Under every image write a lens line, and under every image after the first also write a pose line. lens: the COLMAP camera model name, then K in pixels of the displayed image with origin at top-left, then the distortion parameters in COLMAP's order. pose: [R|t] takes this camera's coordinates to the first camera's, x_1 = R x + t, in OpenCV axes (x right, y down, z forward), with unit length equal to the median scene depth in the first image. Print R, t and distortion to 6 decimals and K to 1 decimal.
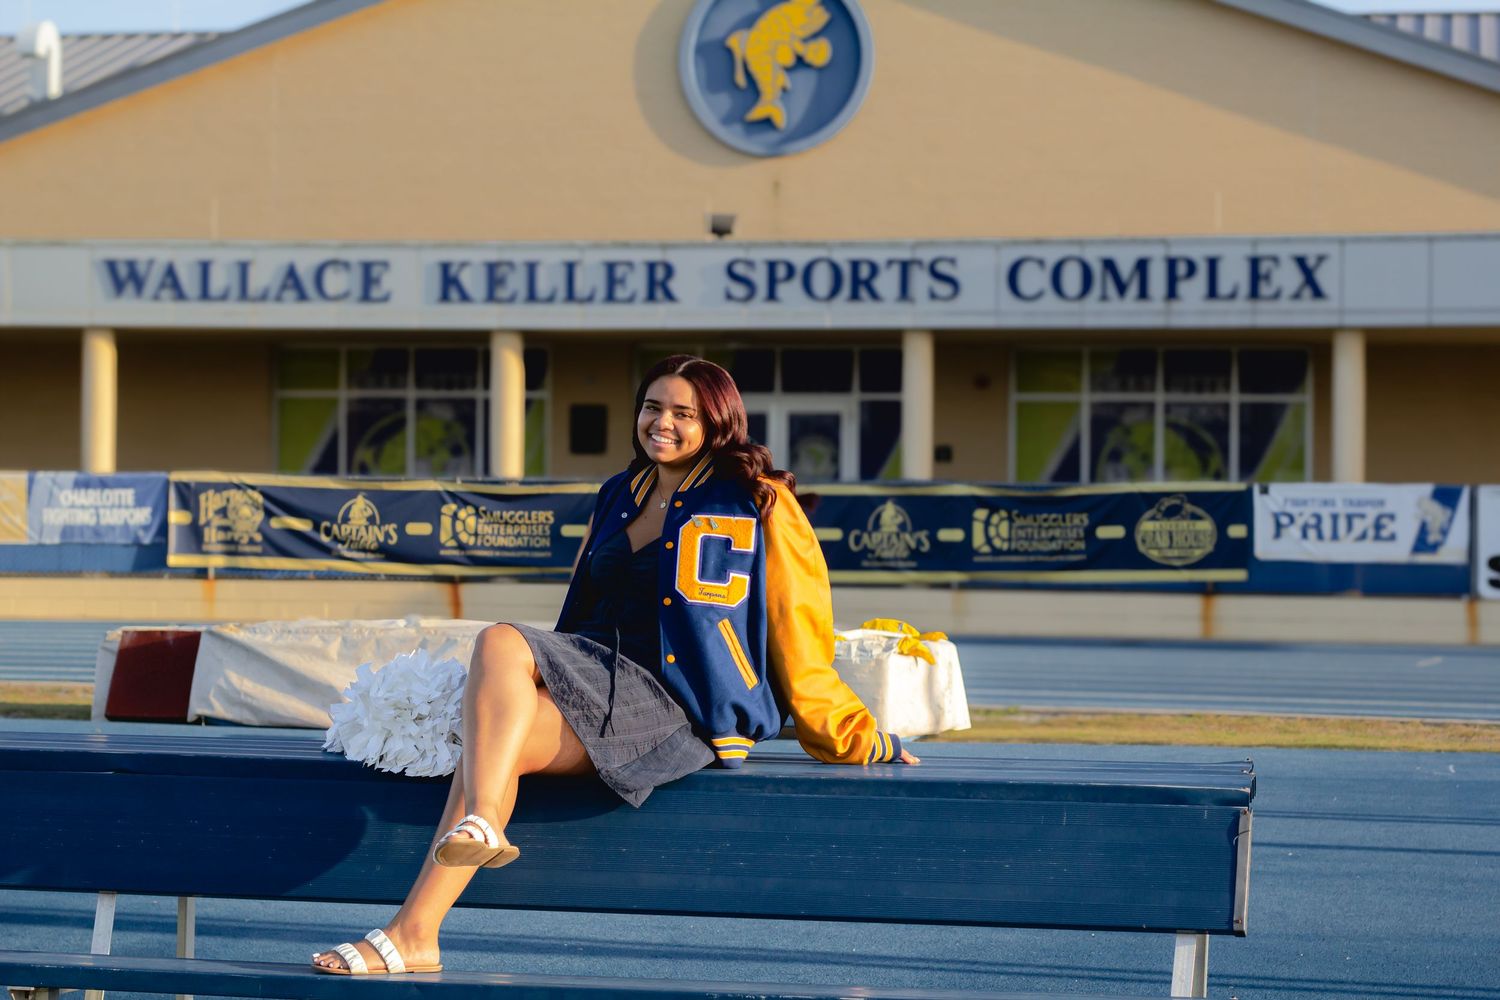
lens RADIAL K [[3487.9, 0, 752.7], [0, 3487.9, 502.2], [0, 0, 1]] dist [-0.090949, 0.000000]
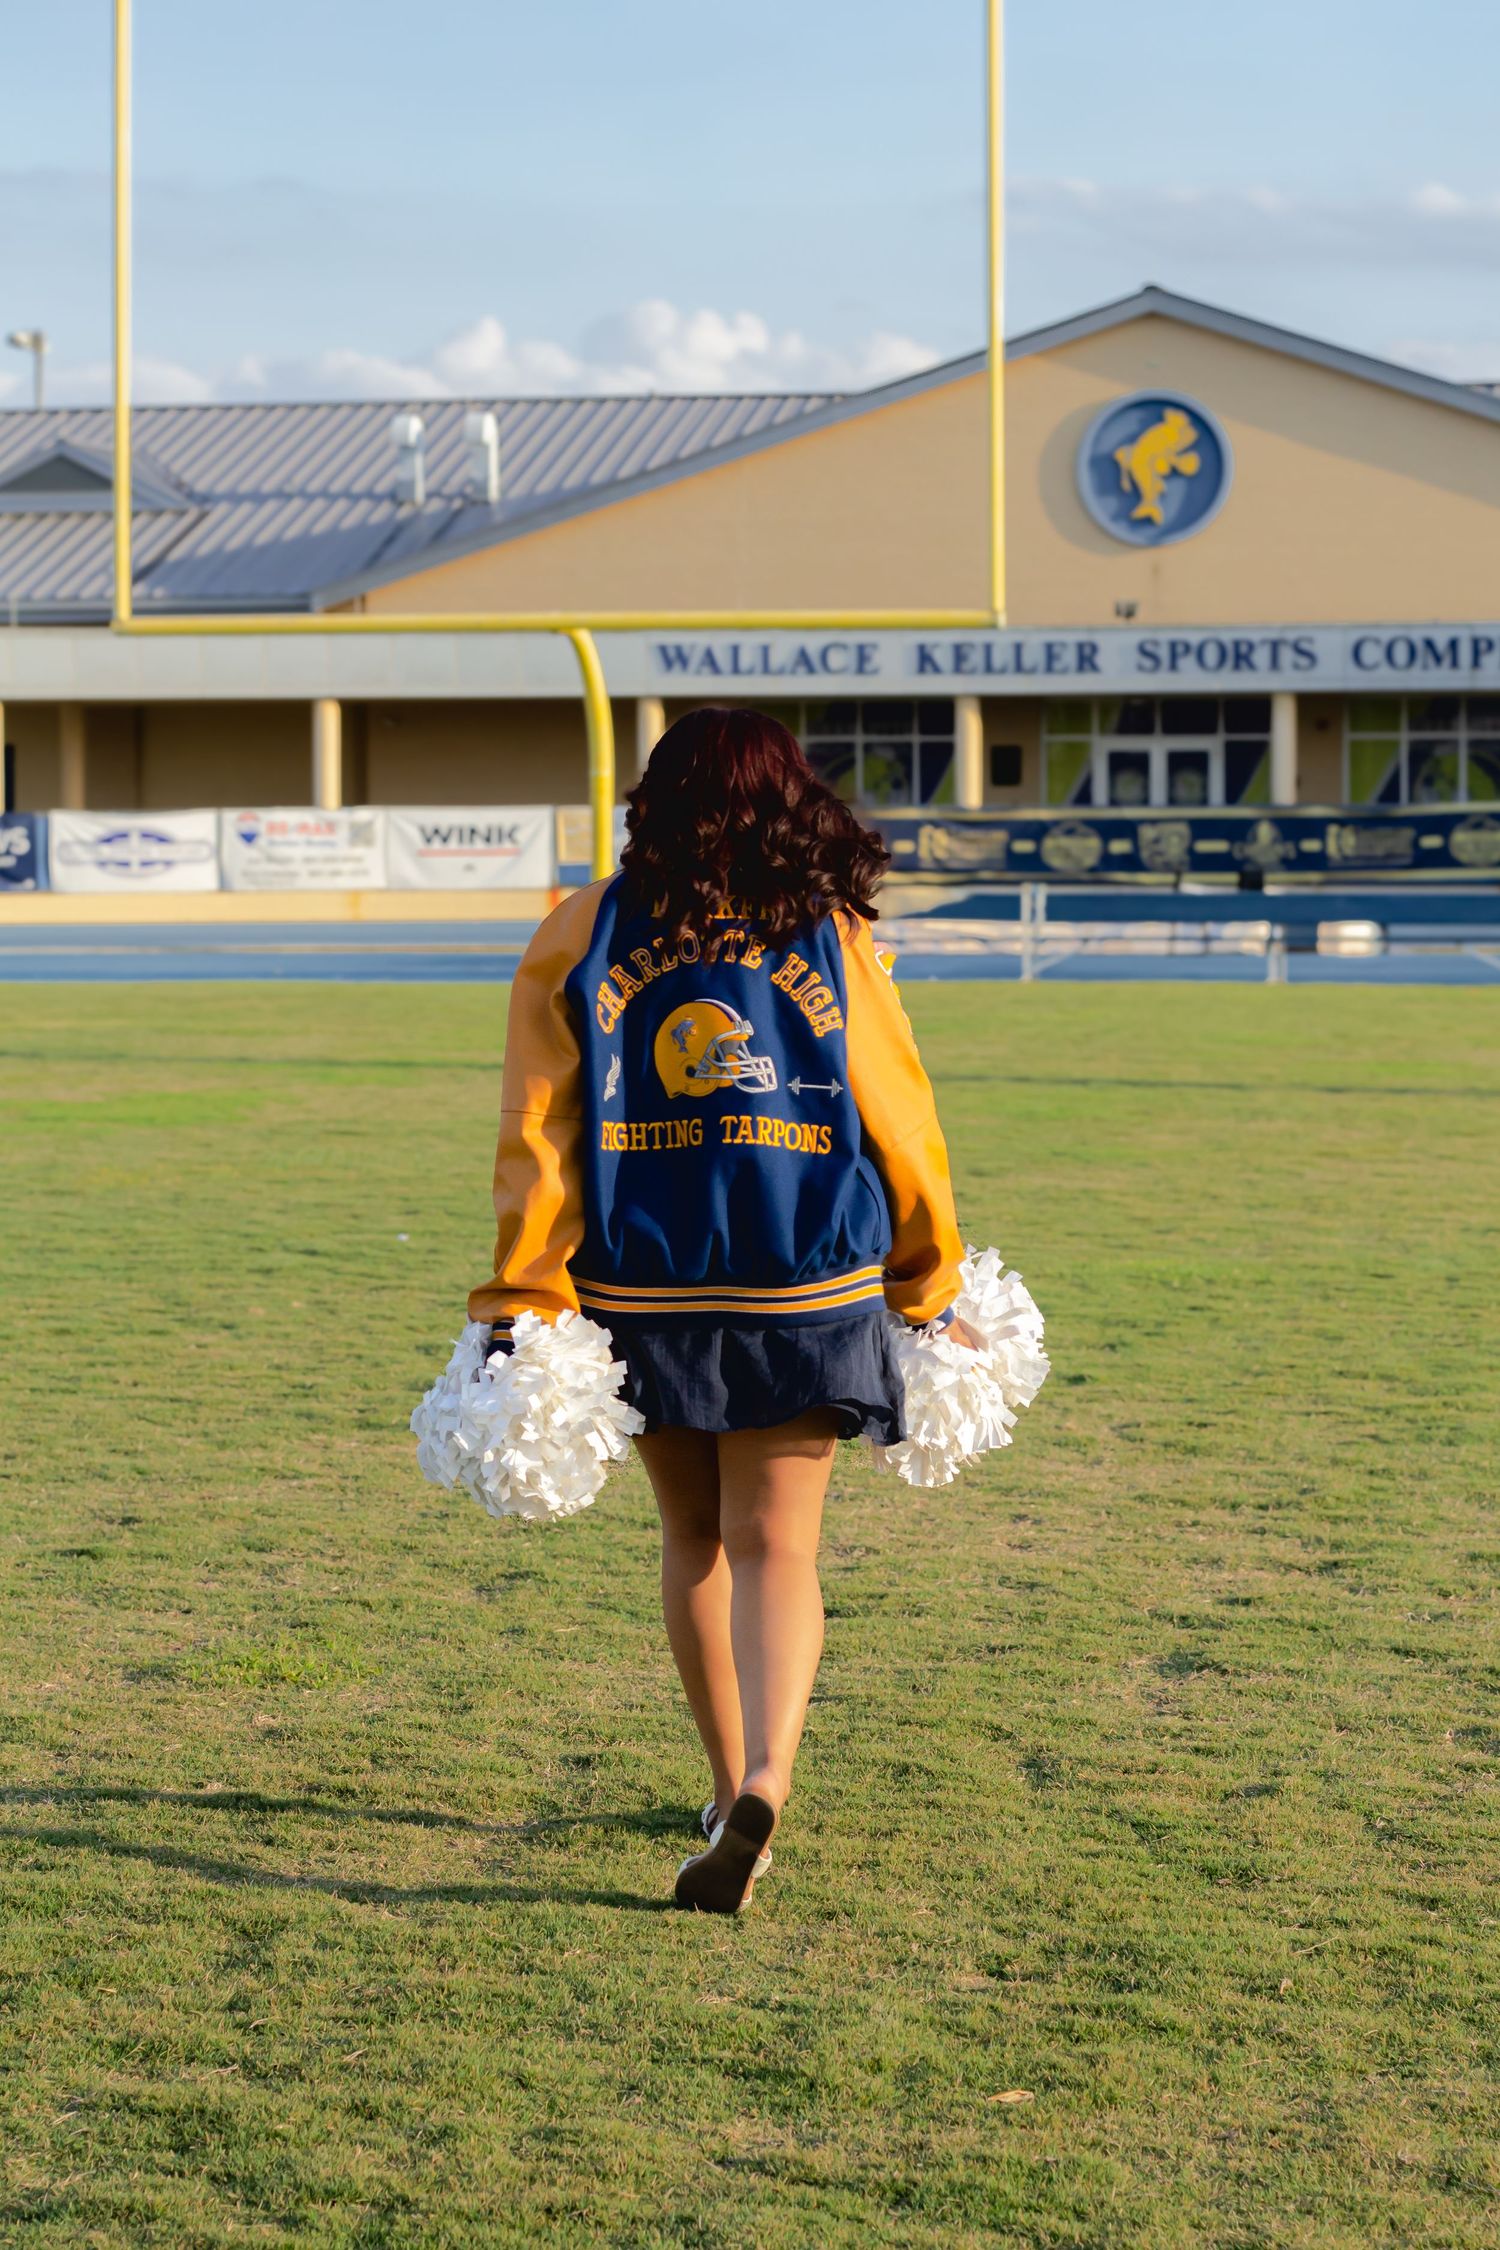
lens RADIAL K [[5231.8, 0, 747.1], [0, 5231.8, 1120.9], [0, 0, 1]] dist [-0.090949, 0.000000]
pose [[0.999866, -0.015199, -0.006080, -0.144769], [0.015537, 0.998071, 0.060105, -0.008733], [0.005155, -0.060191, 0.998174, -0.979573]]
